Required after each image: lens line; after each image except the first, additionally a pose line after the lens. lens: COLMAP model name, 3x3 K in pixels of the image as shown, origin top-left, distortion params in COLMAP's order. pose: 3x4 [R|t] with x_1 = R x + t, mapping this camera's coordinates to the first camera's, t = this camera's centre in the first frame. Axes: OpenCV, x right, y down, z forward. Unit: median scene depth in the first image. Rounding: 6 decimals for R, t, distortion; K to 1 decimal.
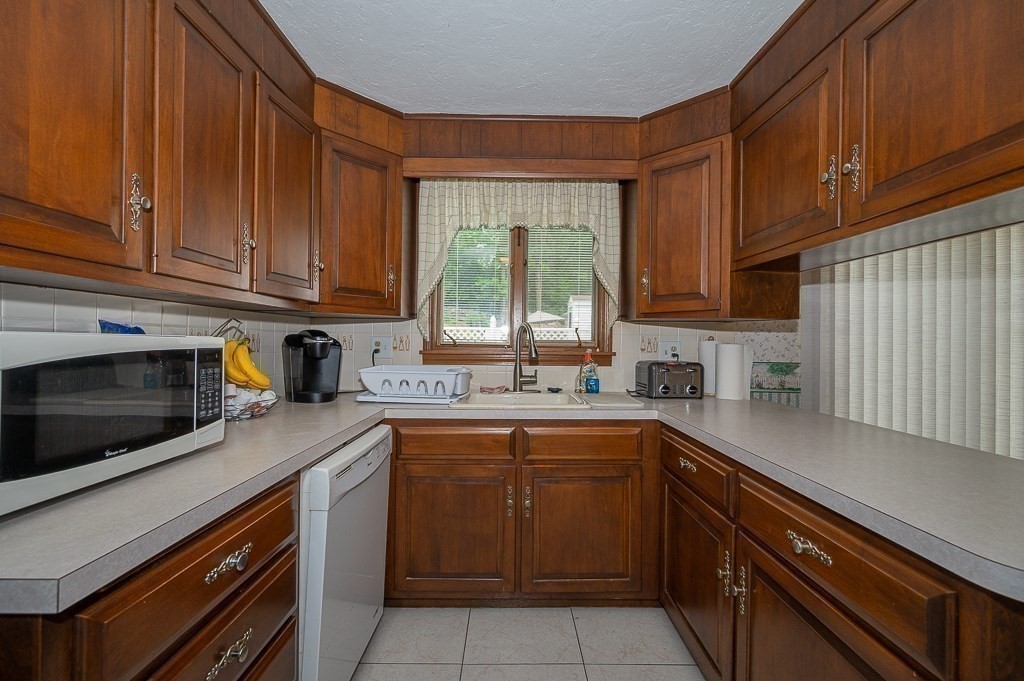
lens RADIAL K [[416.4, 0, 512.0], [0, 416.4, 340.5], [0, 0, 1]] dist [-0.000715, -0.000057]
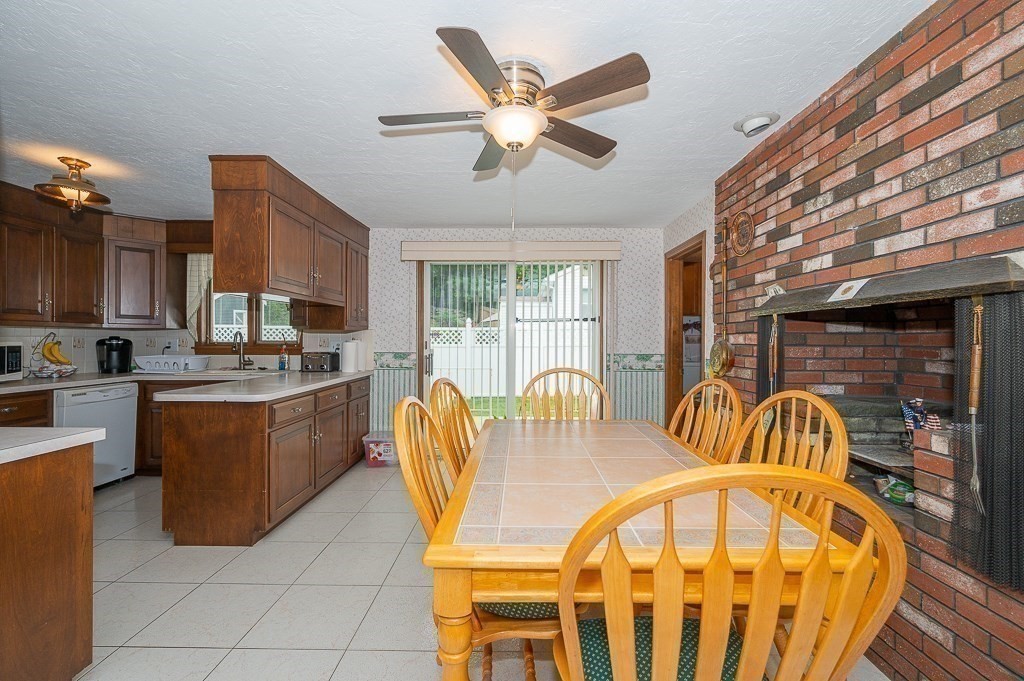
lens RADIAL K [[429.4, 0, 512.0], [0, 429.4, 340.5], [0, 0, 1]] dist [-0.001478, -0.000282]
pose [[0.999823, -0.007844, -0.017128, 1.196296], [0.007874, 0.999968, 0.001690, 0.004179], [0.017114, -0.001825, 0.999852, -0.813813]]
